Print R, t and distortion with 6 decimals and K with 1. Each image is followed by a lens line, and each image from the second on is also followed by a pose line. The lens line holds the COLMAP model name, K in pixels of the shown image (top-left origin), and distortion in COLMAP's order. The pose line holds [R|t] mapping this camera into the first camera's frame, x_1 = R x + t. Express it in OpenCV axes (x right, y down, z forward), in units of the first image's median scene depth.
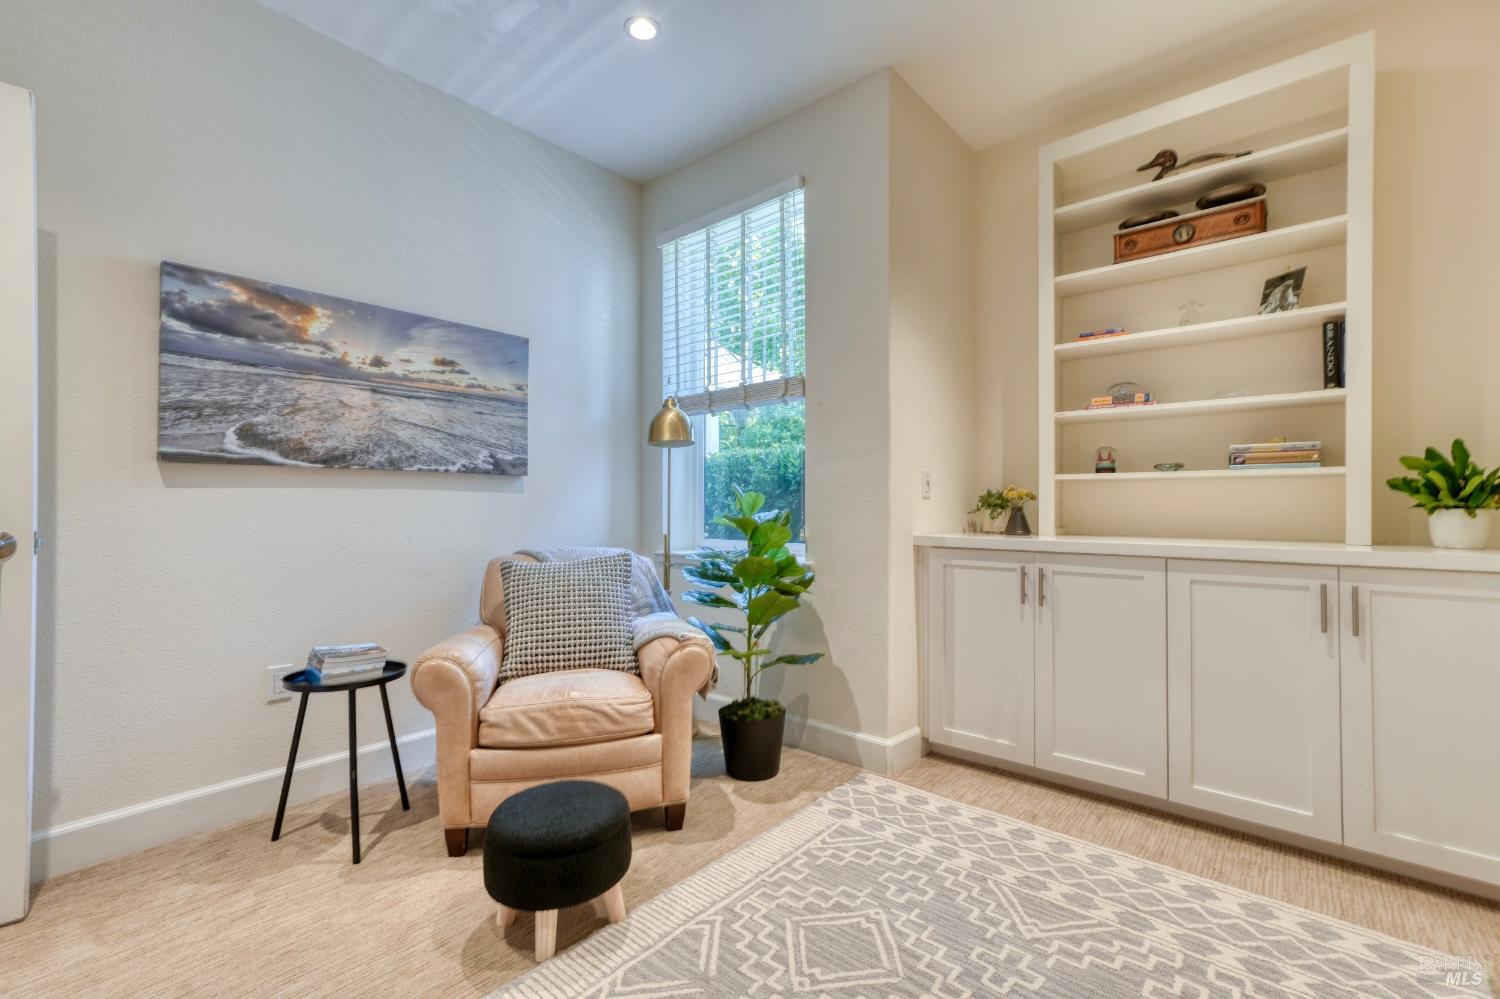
lens RADIAL K [[653.6, 0, 758.3], [0, 653.6, 505.3], [0, 0, 1]] dist [-0.009008, 0.009407]
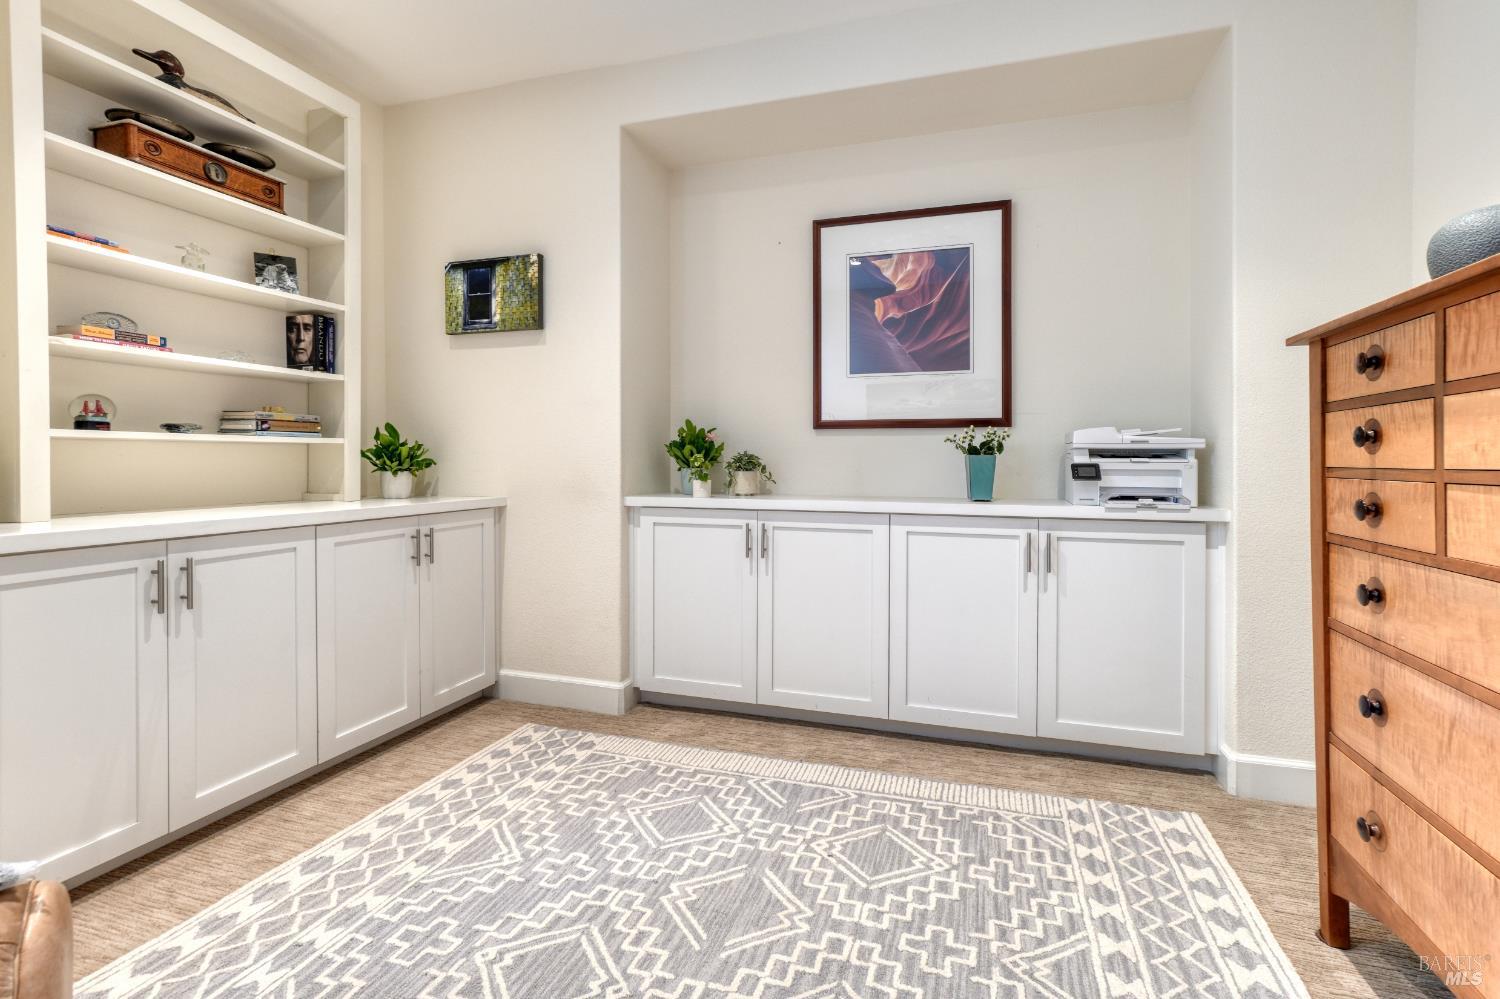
lens RADIAL K [[653.6, 0, 756.6], [0, 653.6, 470.1], [0, 0, 1]] dist [-0.009008, 0.009407]
pose [[-0.343576, -0.014645, 0.939011, -0.532240], [0.004480, 0.999841, 0.017233, -0.016322], [-0.939114, 0.010127, -0.343456, 0.691229]]
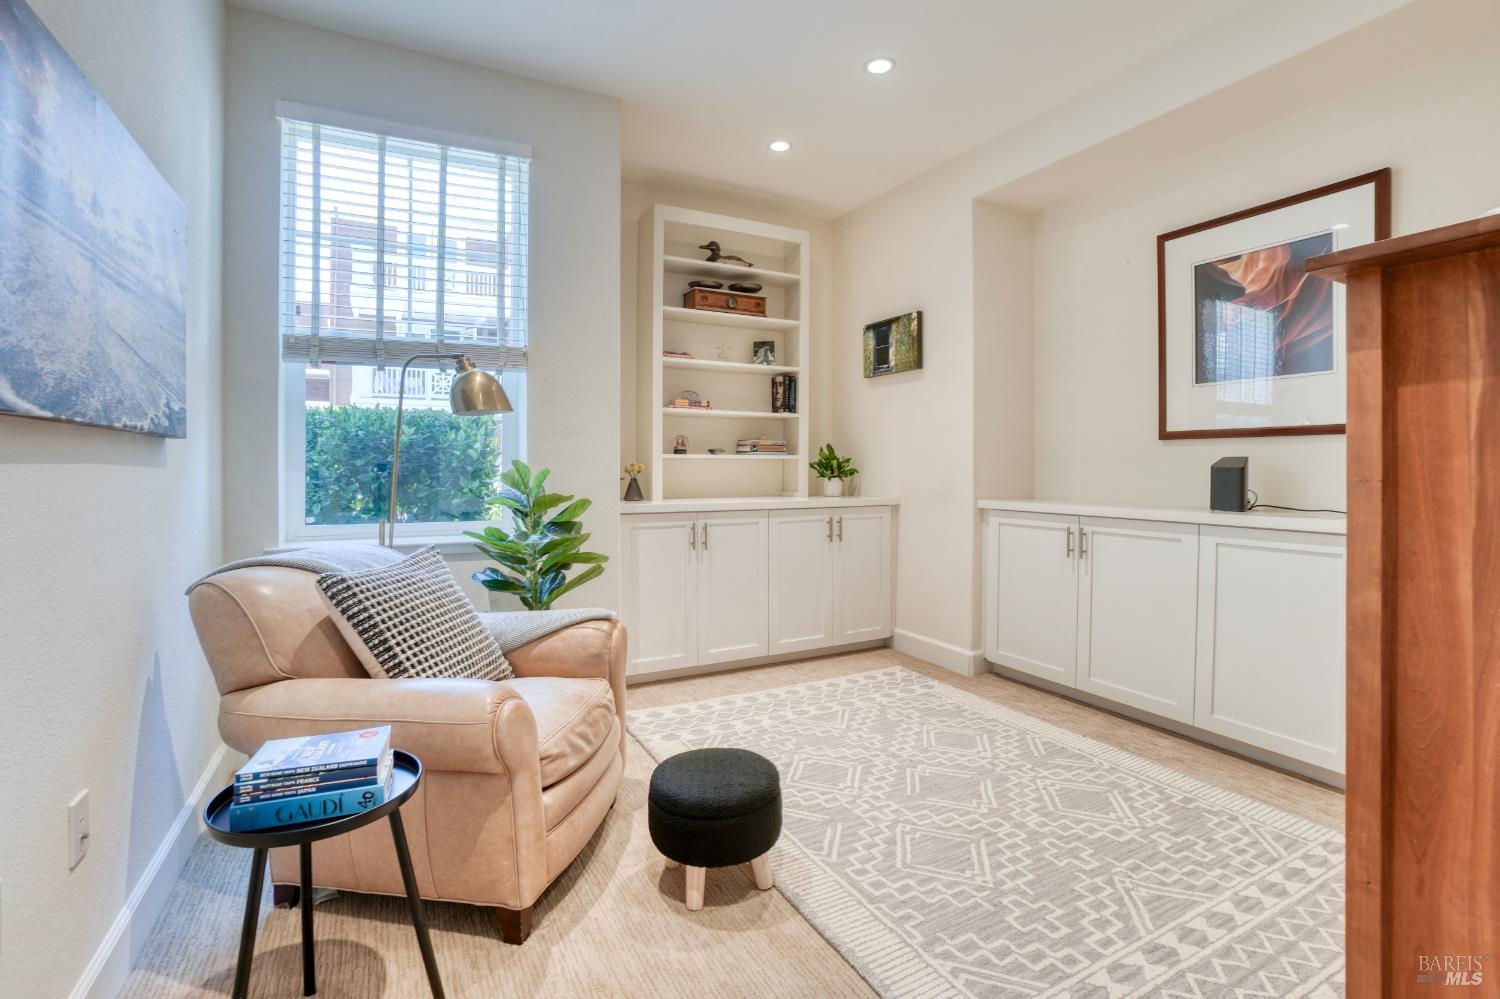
lens RADIAL K [[653.6, 0, 763.0], [0, 653.6, 479.7], [0, 0, 1]] dist [-0.009008, 0.009407]
pose [[0.387181, -0.017757, 0.921833, -0.877926], [0.005343, 0.999841, 0.017016, -0.021031], [-0.921988, -0.001663, 0.387215, 0.365447]]
